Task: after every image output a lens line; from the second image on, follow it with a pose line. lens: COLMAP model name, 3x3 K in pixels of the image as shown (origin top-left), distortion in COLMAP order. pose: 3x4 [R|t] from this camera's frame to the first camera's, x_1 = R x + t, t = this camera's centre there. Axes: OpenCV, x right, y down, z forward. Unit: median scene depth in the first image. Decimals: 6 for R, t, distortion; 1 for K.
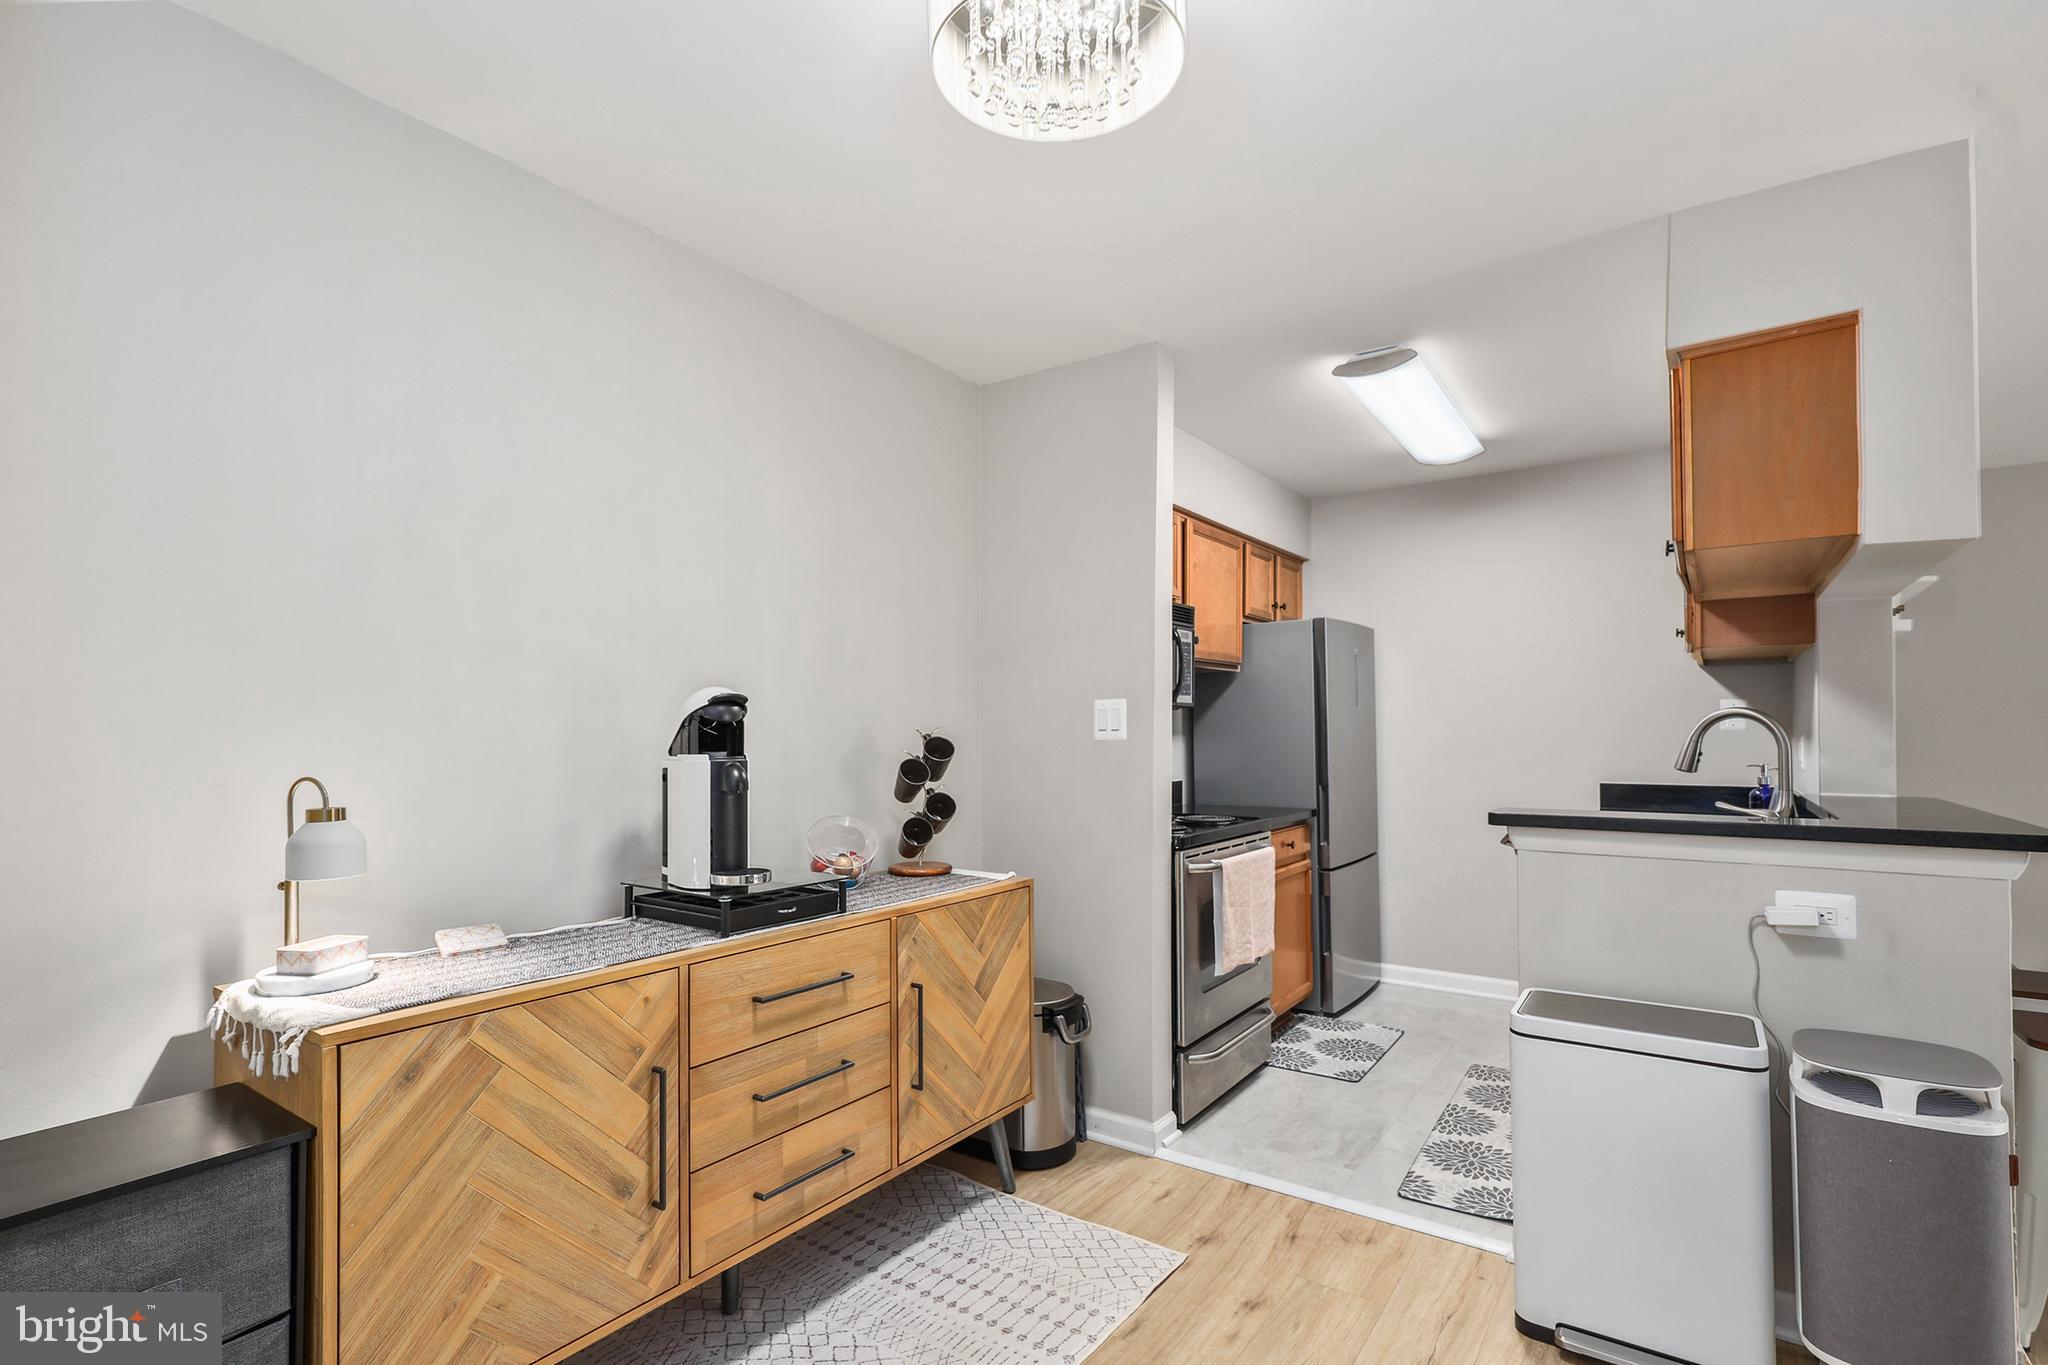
lens RADIAL K [[961.1, 0, 1021.2], [0, 961.1, 710.9], [0, 0, 1]] dist [-0.000794, 0.000923]
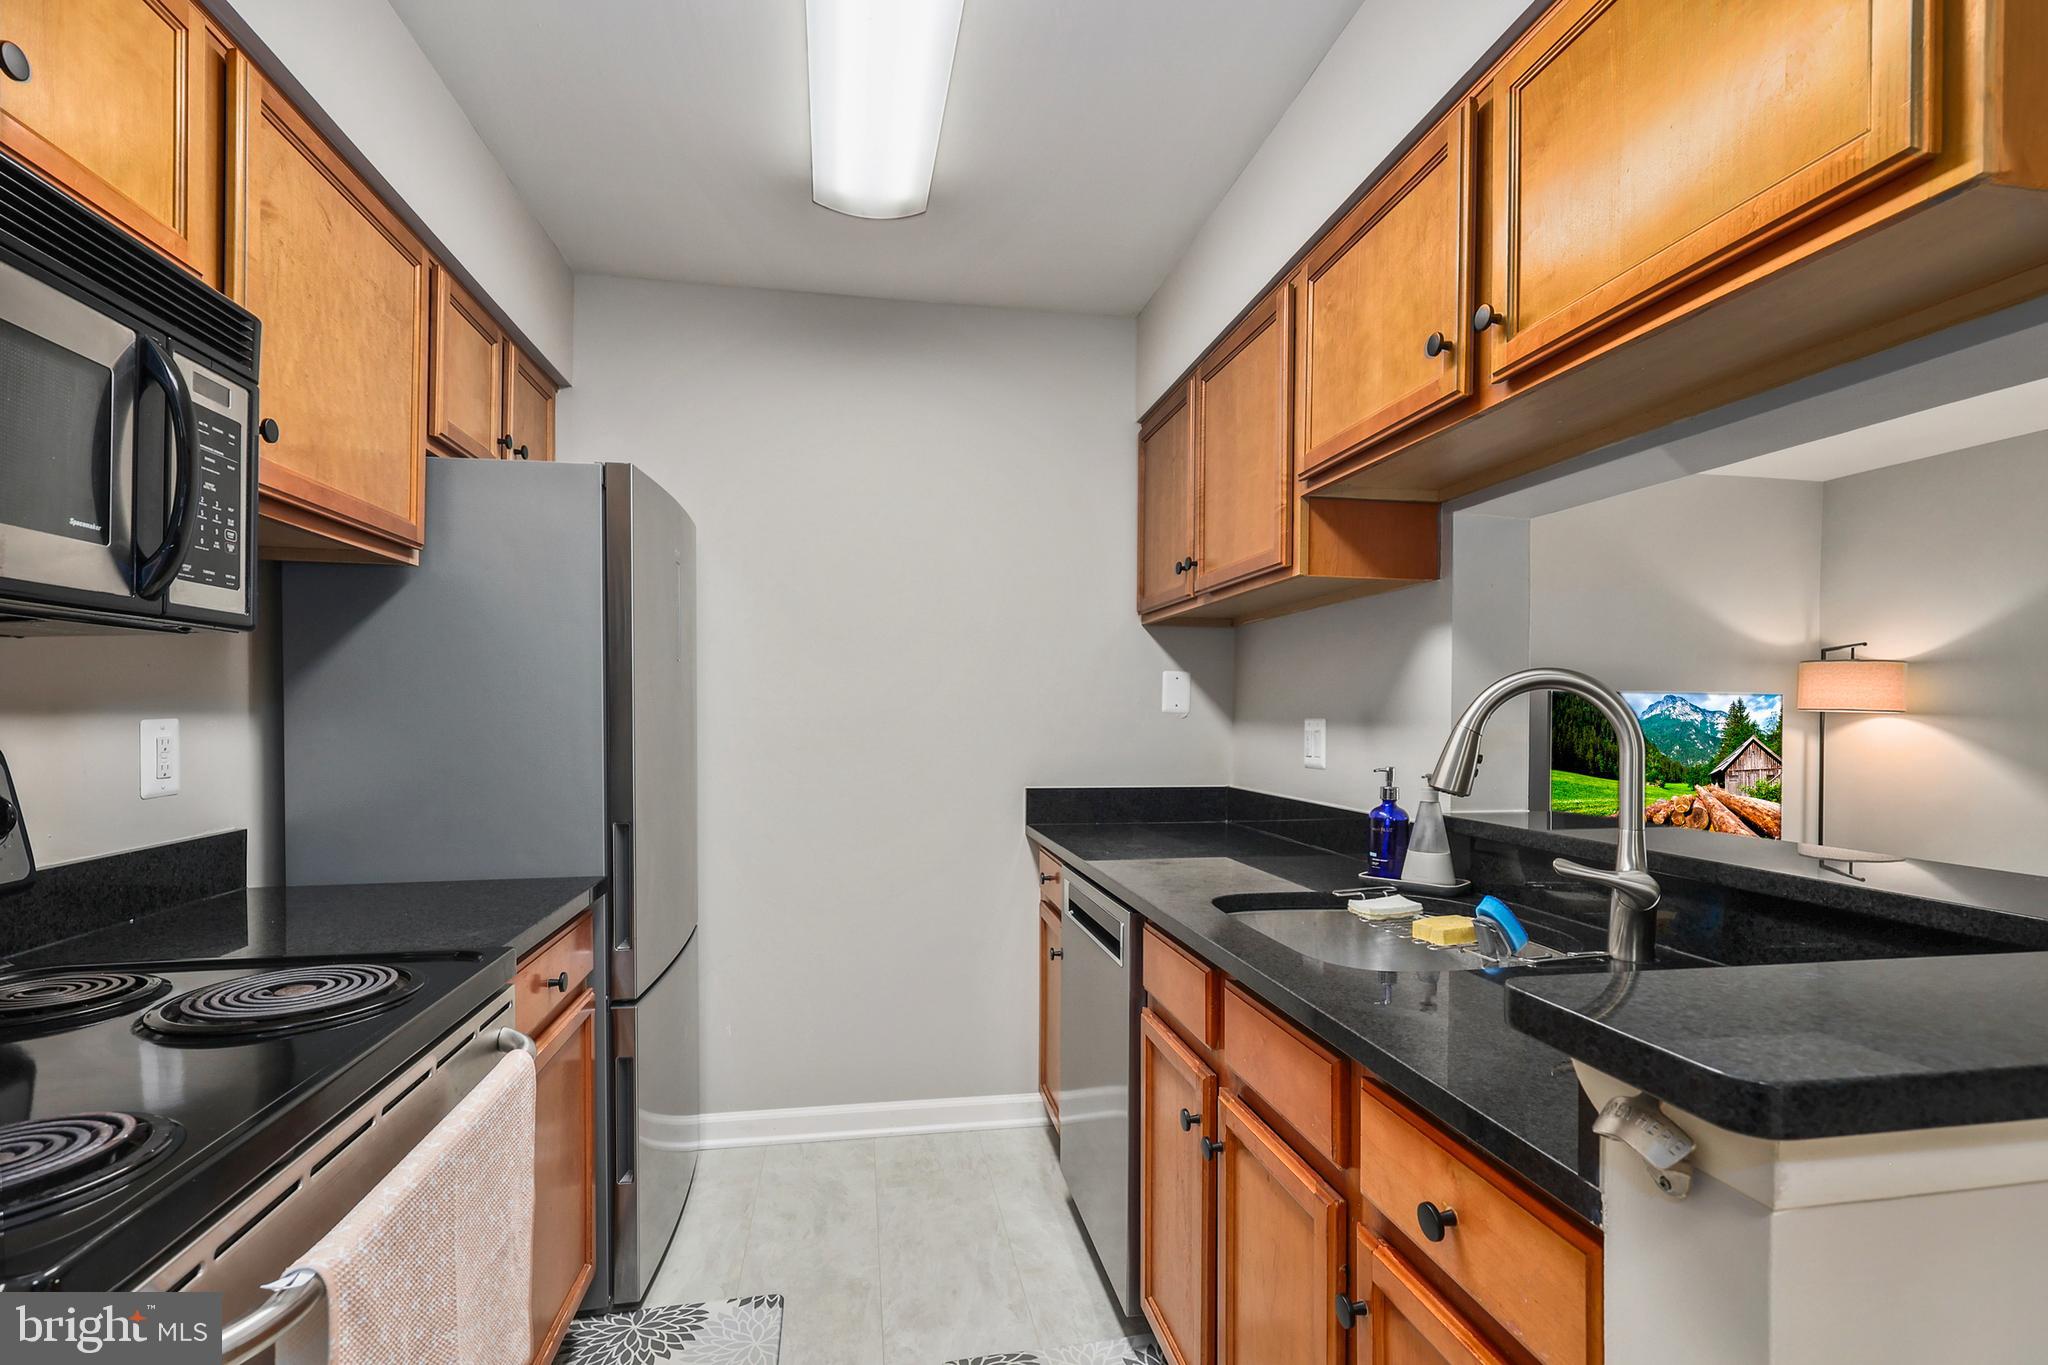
lens RADIAL K [[961.1, 0, 1036.9], [0, 961.1, 715.8], [0, 0, 1]] dist [-0.000794, 0.000923]
pose [[0.696687, 0.003687, 0.717365, 0.218713], [-0.021539, 0.999643, 0.015780, 0.023664], [-0.717051, -0.026446, 0.696518, 0.970142]]
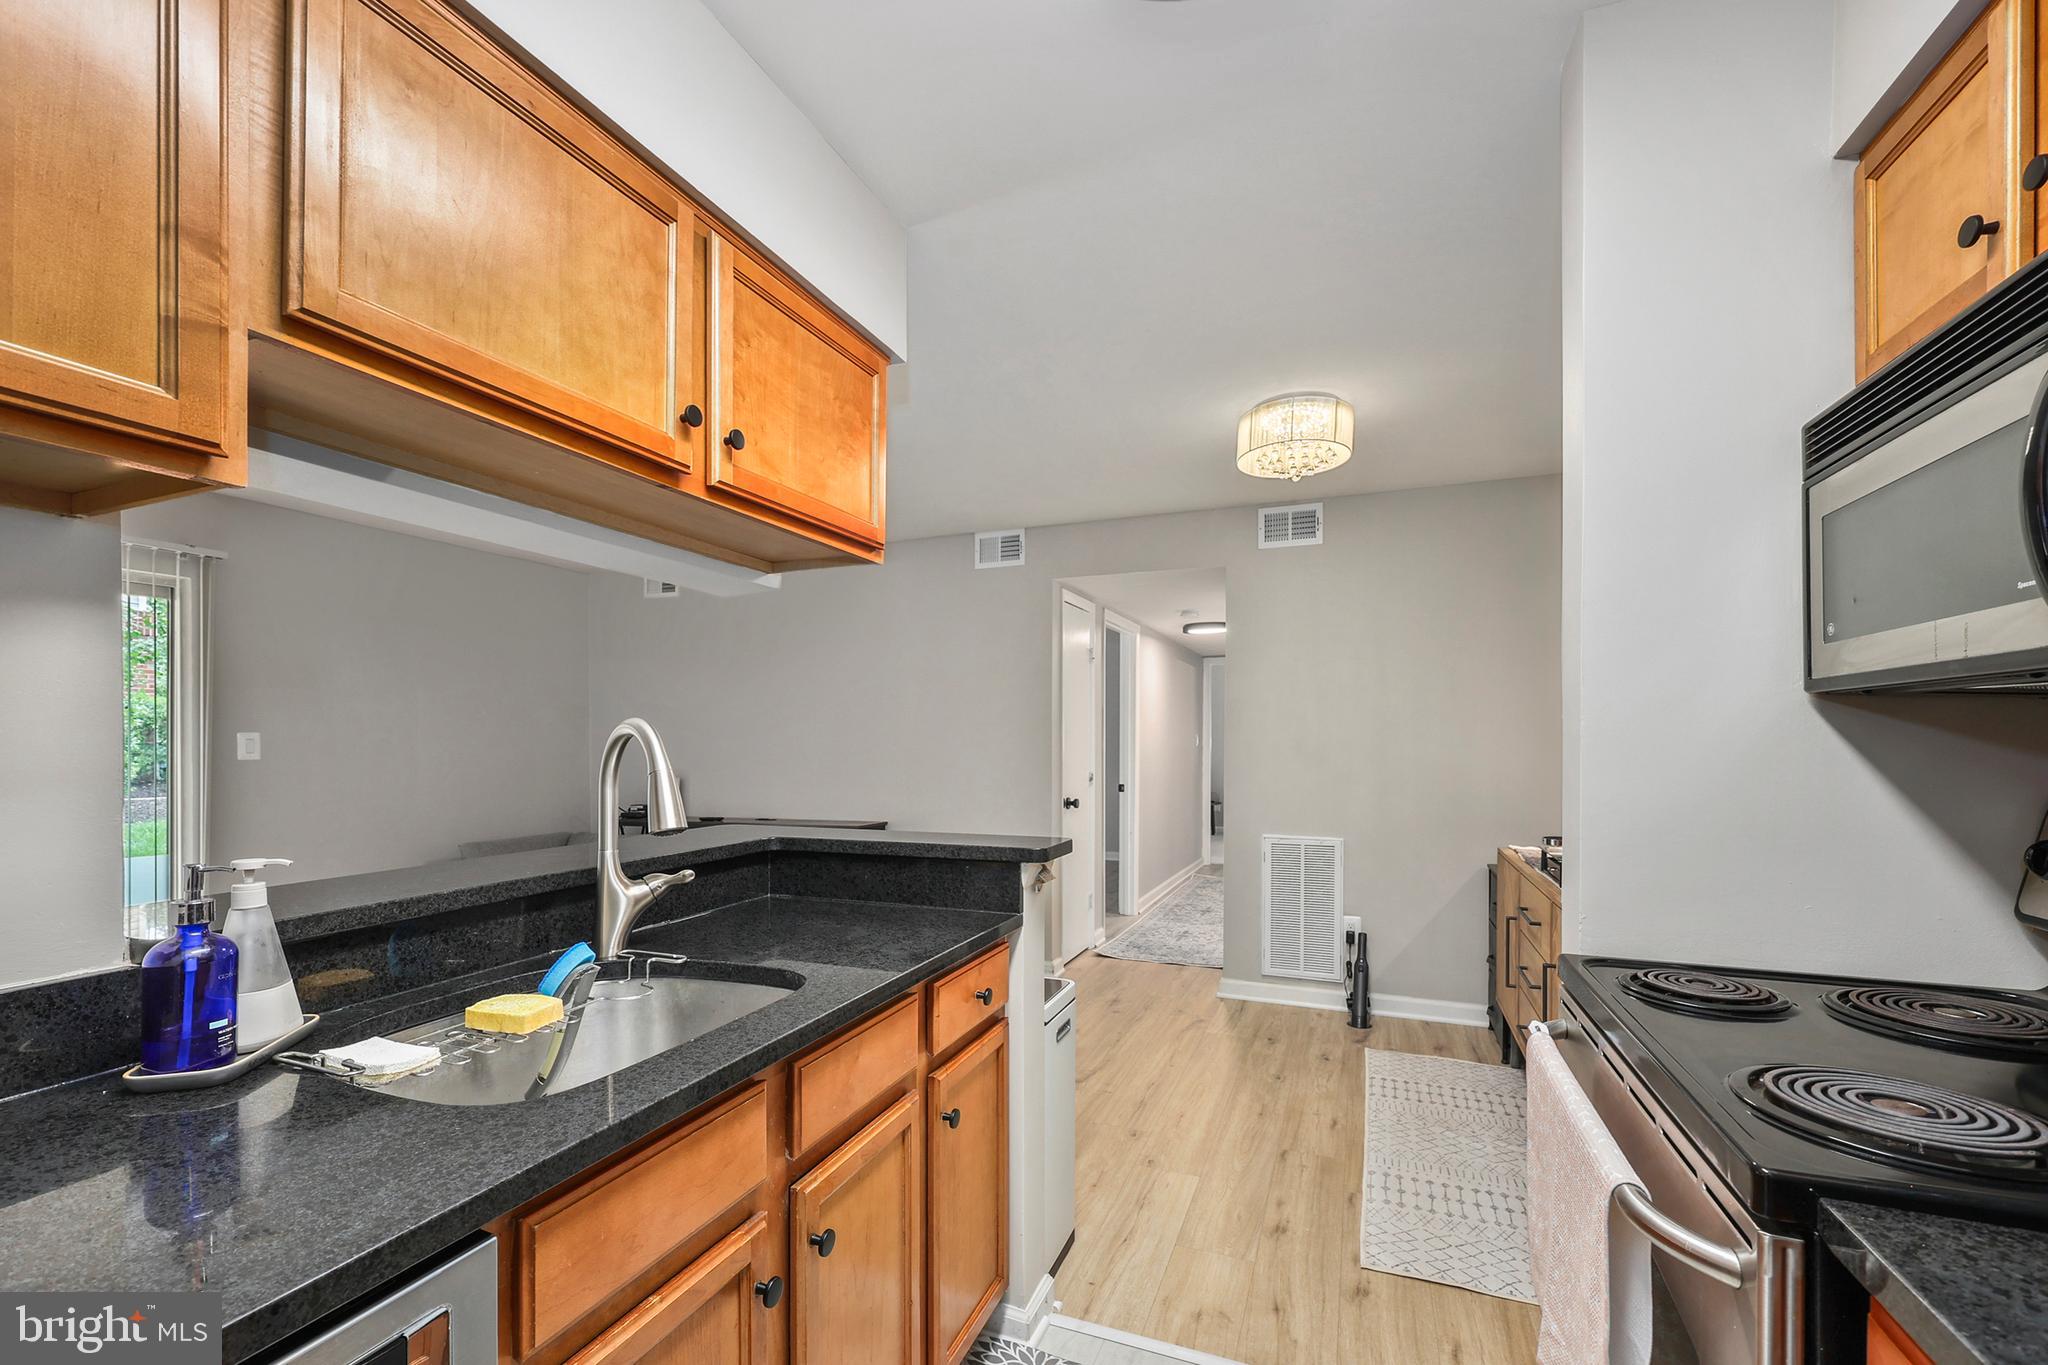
lens RADIAL K [[835.0, 0, 1018.2], [0, 835.0, 734.0], [0, 0, 1]] dist [-0.011938, -0.000368]
pose [[-0.974533, 0.005247, -0.224181, 0.728882], [0.011253, 0.999611, -0.025520, 0.022049], [0.223960, -0.027393, -0.974213, 1.809177]]
